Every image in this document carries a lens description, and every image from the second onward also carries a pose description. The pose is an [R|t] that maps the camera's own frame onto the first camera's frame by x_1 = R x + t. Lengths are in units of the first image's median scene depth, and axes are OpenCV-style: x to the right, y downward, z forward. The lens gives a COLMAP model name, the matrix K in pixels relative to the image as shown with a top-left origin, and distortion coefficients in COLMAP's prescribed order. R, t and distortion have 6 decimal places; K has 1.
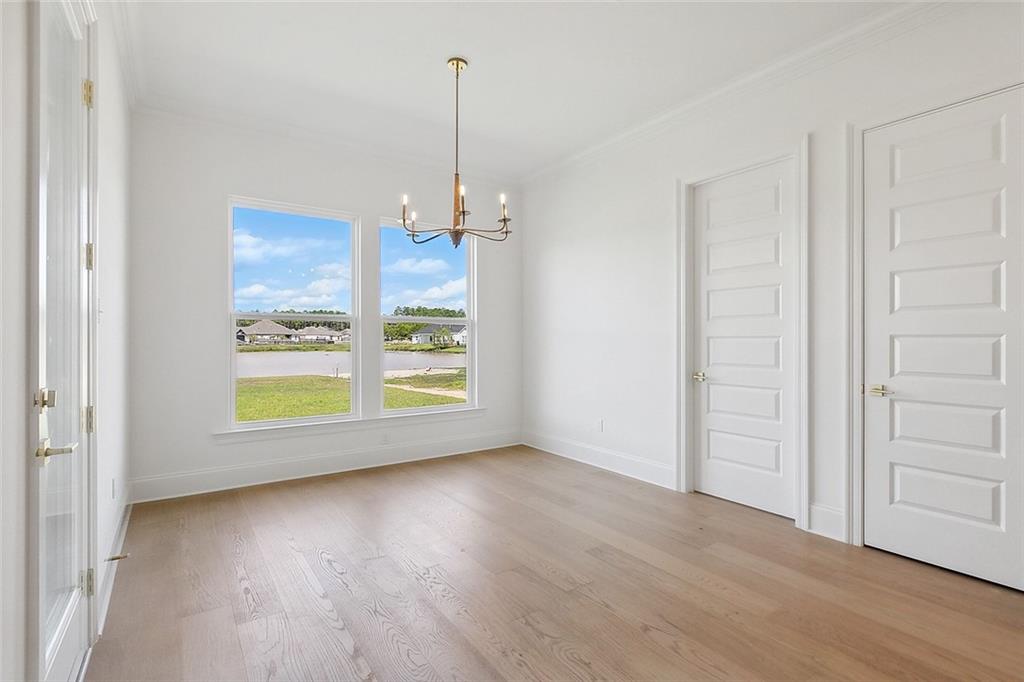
lens RADIAL K [[472.2, 0, 507.8], [0, 472.2, 340.5], [0, 0, 1]] dist [-0.001120, 0.000271]
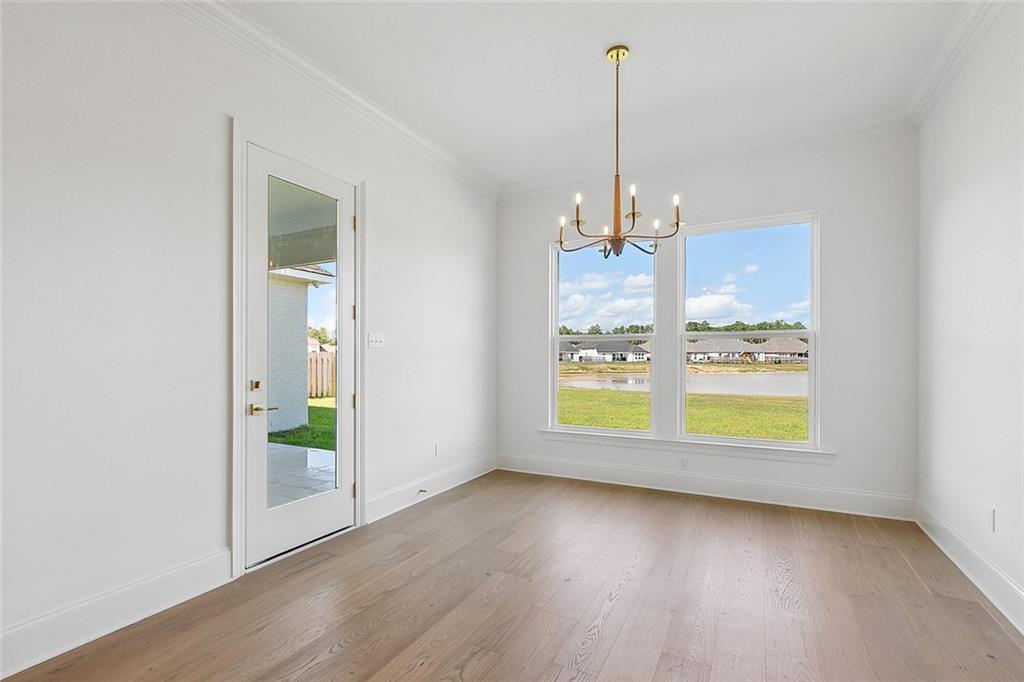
lens RADIAL K [[472.2, 0, 511.4], [0, 472.2, 356.8], [0, 0, 1]] dist [-0.001120, 0.000271]
pose [[0.466461, 0.000525, -0.884542, 0.477526], [-0.001480, 0.999999, -0.000187, -0.003402], [0.884540, 0.001397, 0.466461, 0.317469]]
